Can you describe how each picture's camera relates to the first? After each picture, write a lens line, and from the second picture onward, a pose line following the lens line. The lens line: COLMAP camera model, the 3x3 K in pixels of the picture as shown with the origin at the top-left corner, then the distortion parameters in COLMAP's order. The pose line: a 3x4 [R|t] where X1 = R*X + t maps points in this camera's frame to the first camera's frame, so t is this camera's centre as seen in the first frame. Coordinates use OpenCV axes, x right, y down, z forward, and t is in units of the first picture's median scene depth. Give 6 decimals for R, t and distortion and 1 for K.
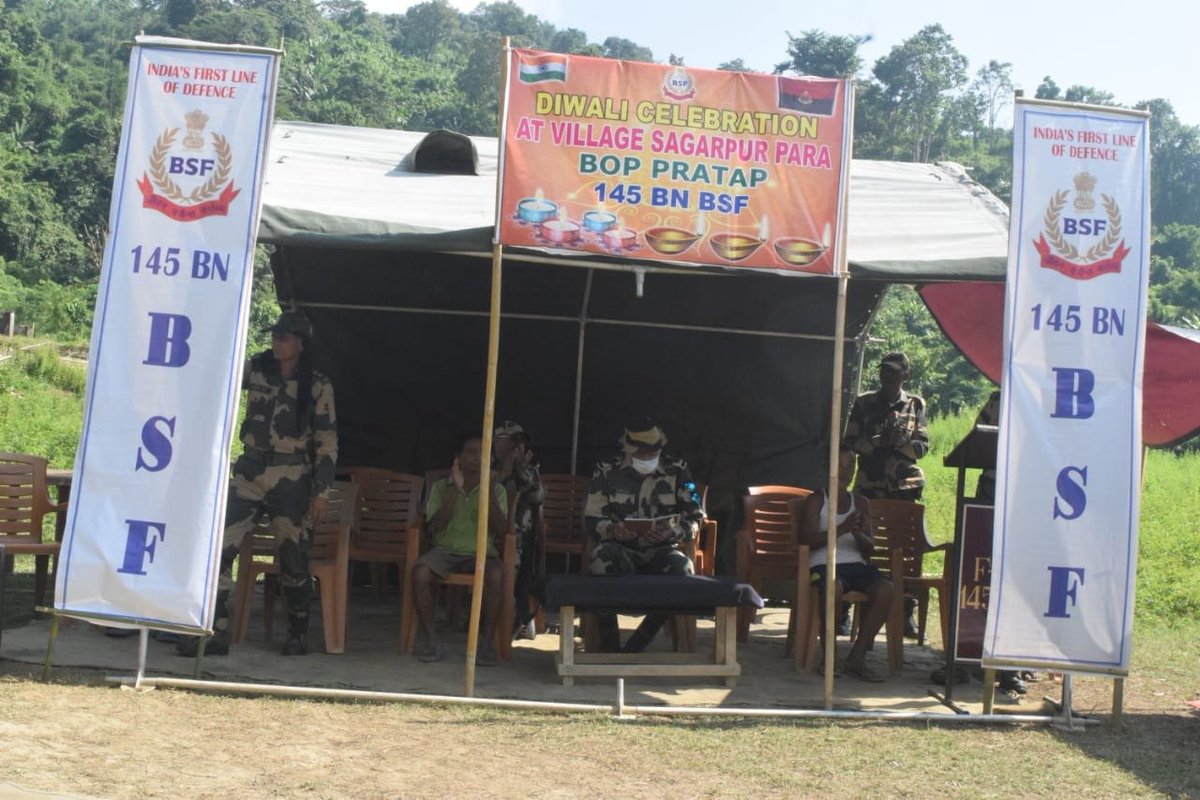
lens RADIAL K [[1475.4, 0, 601.8], [0, 1475.4, 400.6], [0, 0, 1]] dist [-0.045686, 0.000000]
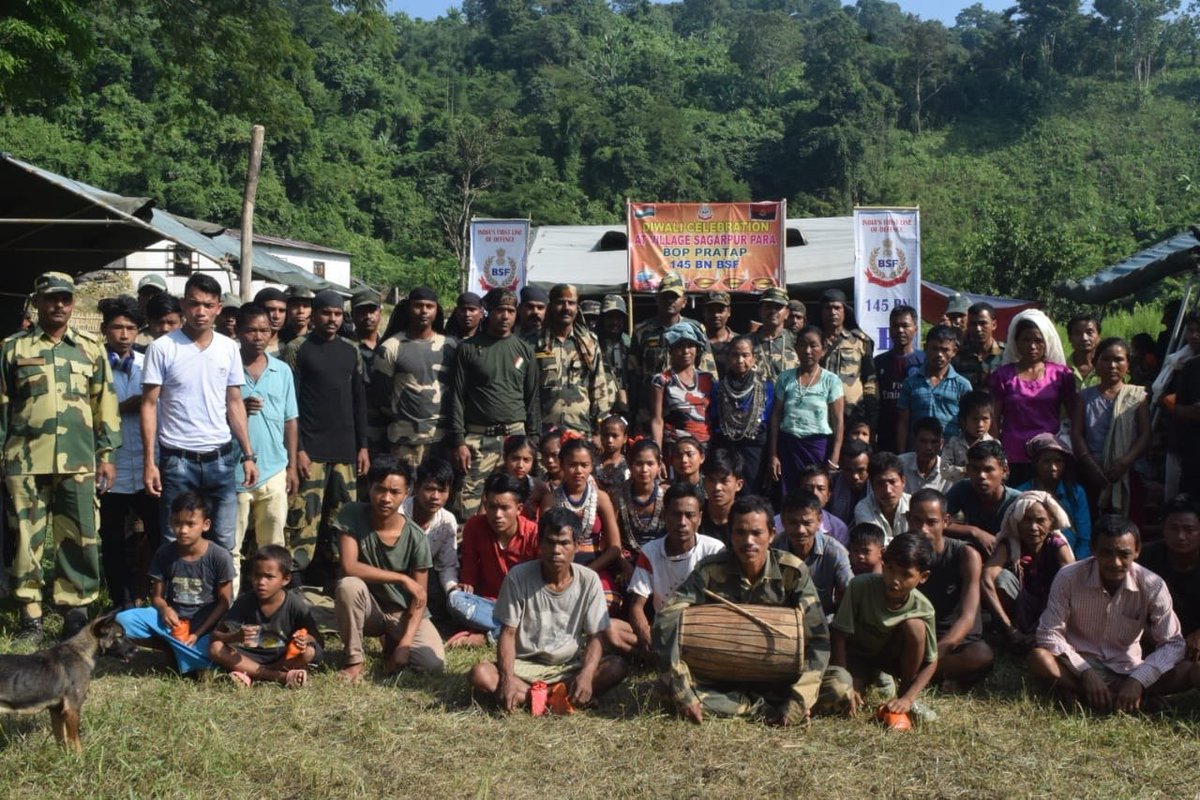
lens RADIAL K [[1475.4, 0, 599.2], [0, 1475.4, 398.8], [0, 0, 1]] dist [-0.045686, 0.000000]
pose [[0.970185, -0.057775, -0.235379, 0.070975], [0.071705, 0.996119, 0.051051, -0.010073], [0.231516, -0.066407, 0.970562, -0.216331]]
